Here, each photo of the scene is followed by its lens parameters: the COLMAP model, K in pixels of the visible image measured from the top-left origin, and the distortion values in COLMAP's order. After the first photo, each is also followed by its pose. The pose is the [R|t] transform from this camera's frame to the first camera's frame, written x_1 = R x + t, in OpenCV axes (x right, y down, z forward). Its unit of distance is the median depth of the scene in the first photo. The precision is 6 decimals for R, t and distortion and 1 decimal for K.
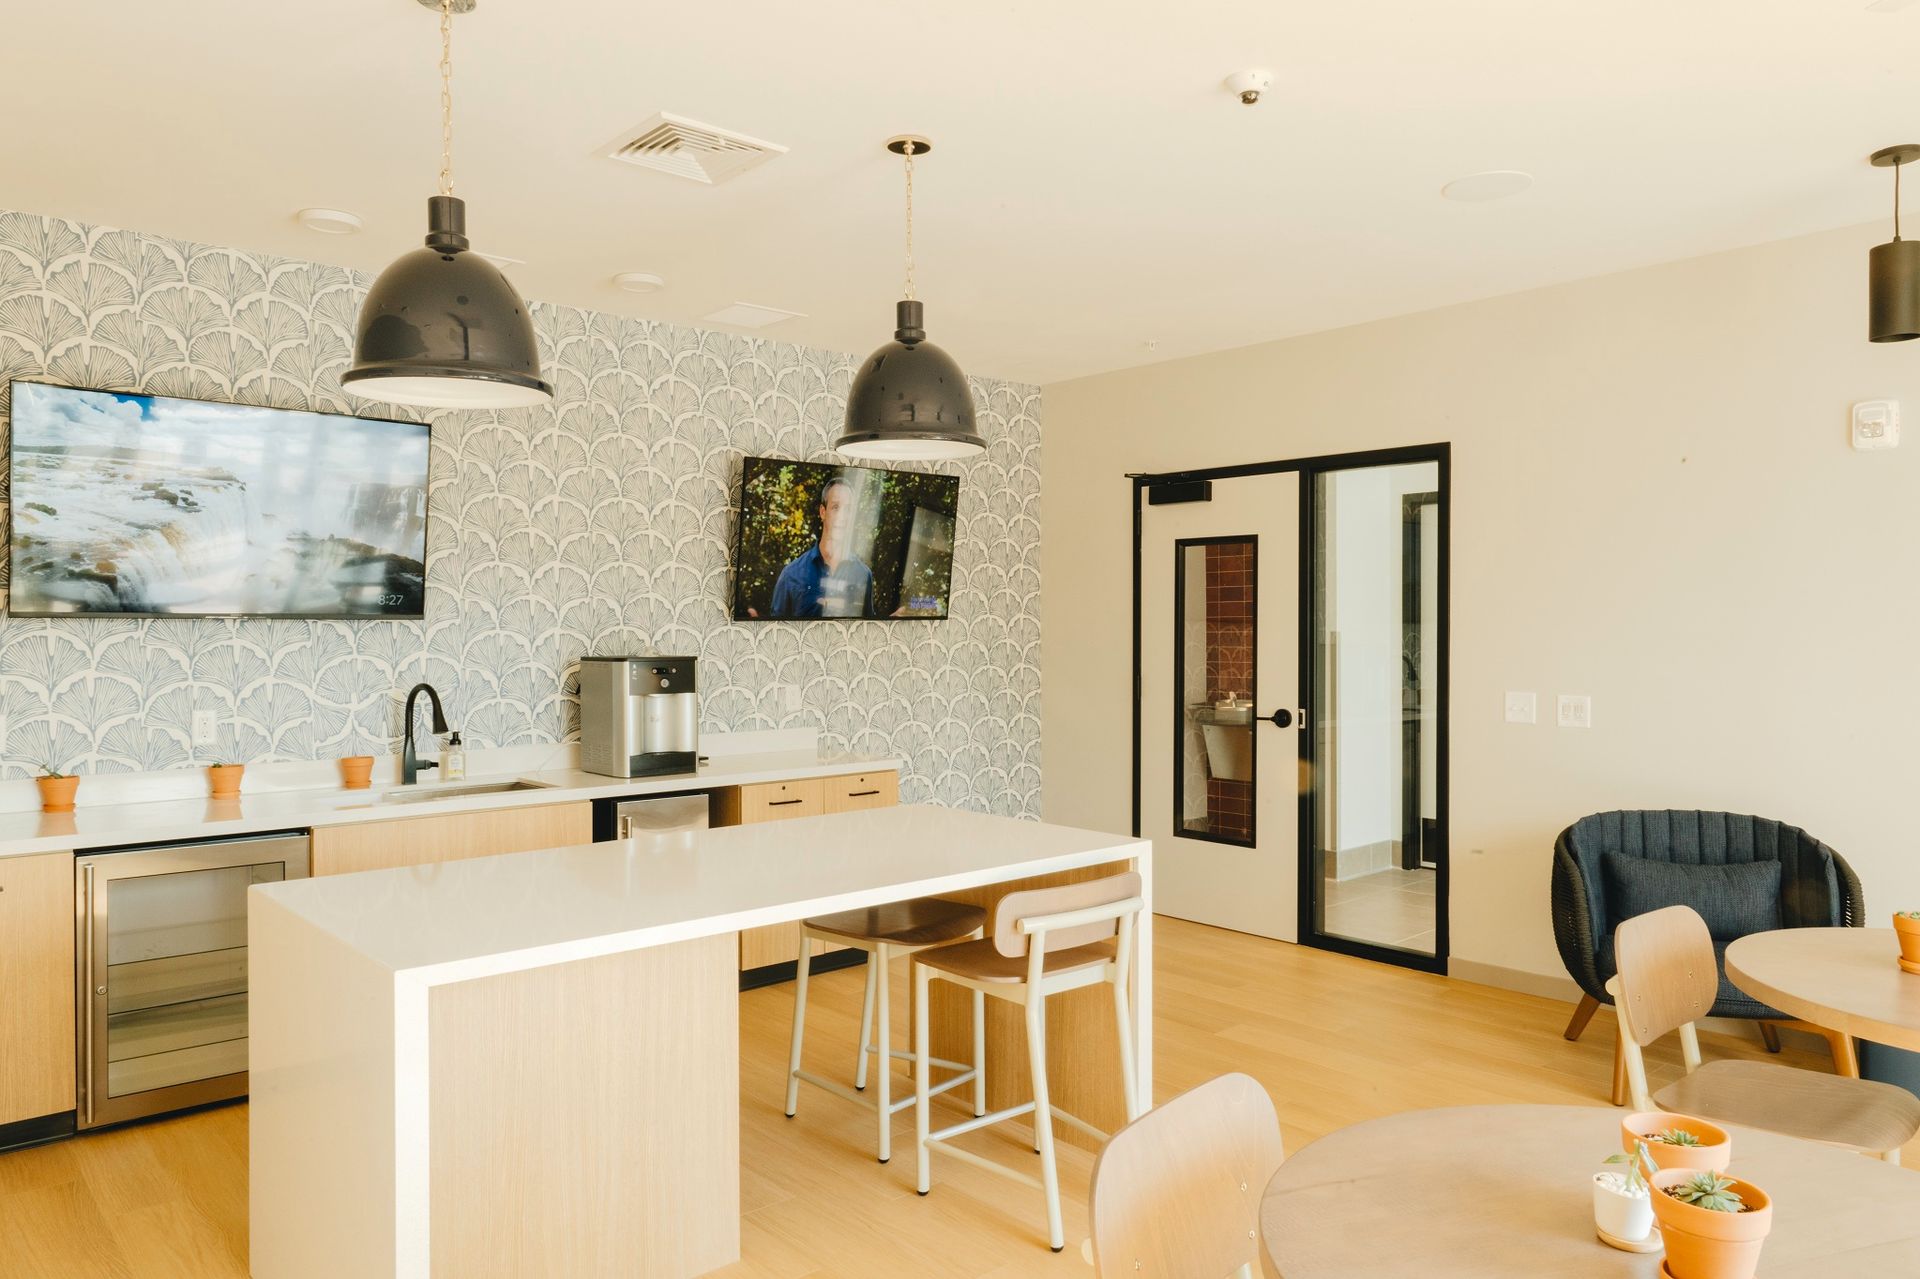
lens RADIAL K [[1291.4, 0, 961.5], [0, 1291.4, 641.2], [0, 0, 1]] dist [-0.001693, -0.001237]
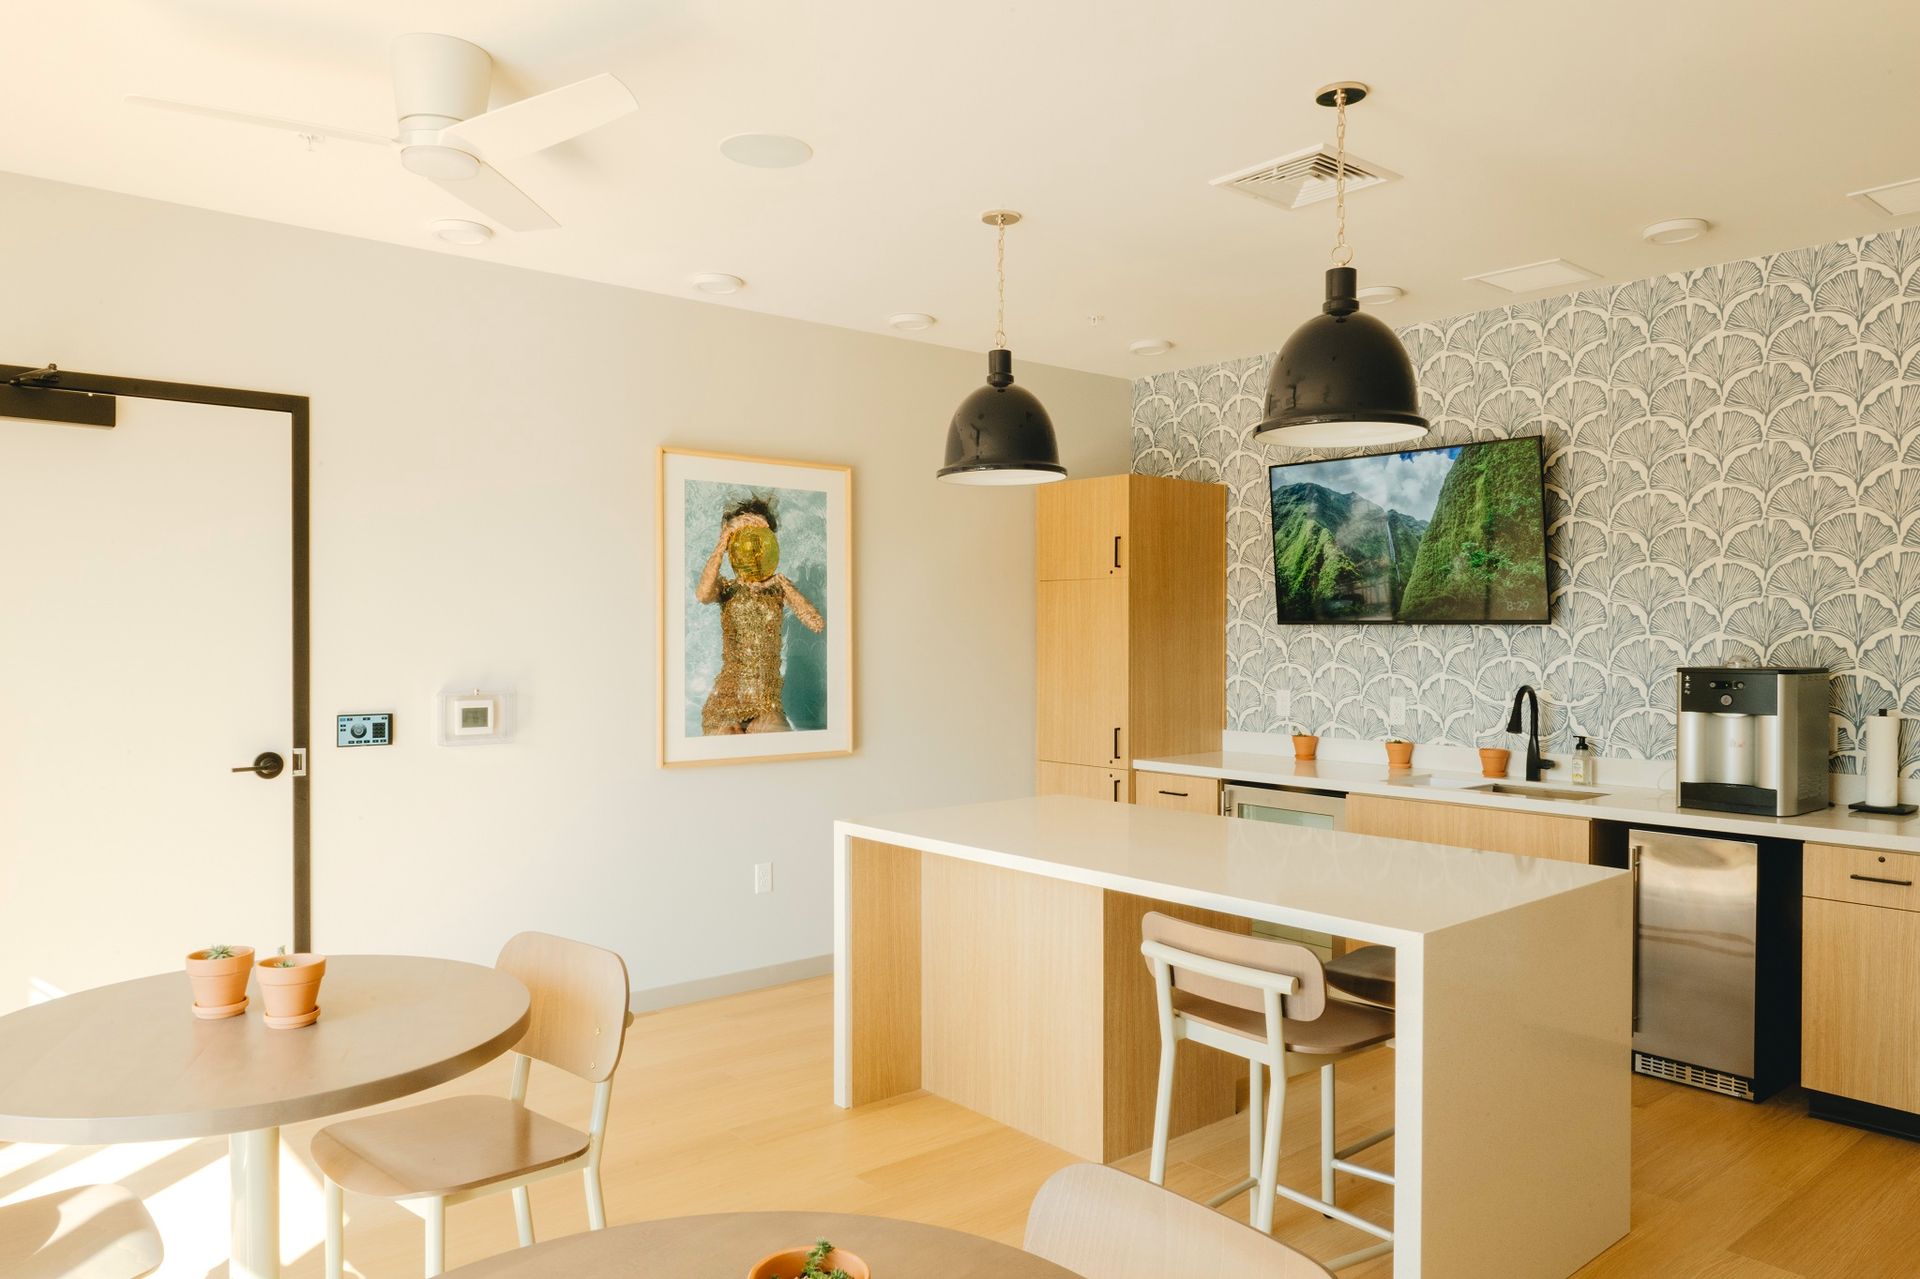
lens RADIAL K [[1291.4, 0, 961.5], [0, 1291.4, 641.2], [0, 0, 1]] dist [-0.001693, -0.001237]
pose [[-0.025737, 0.010245, -0.999616, 0.653965], [-0.011222, 0.999882, 0.010537, -0.009175], [0.999606, 0.011489, -0.025619, 0.576519]]
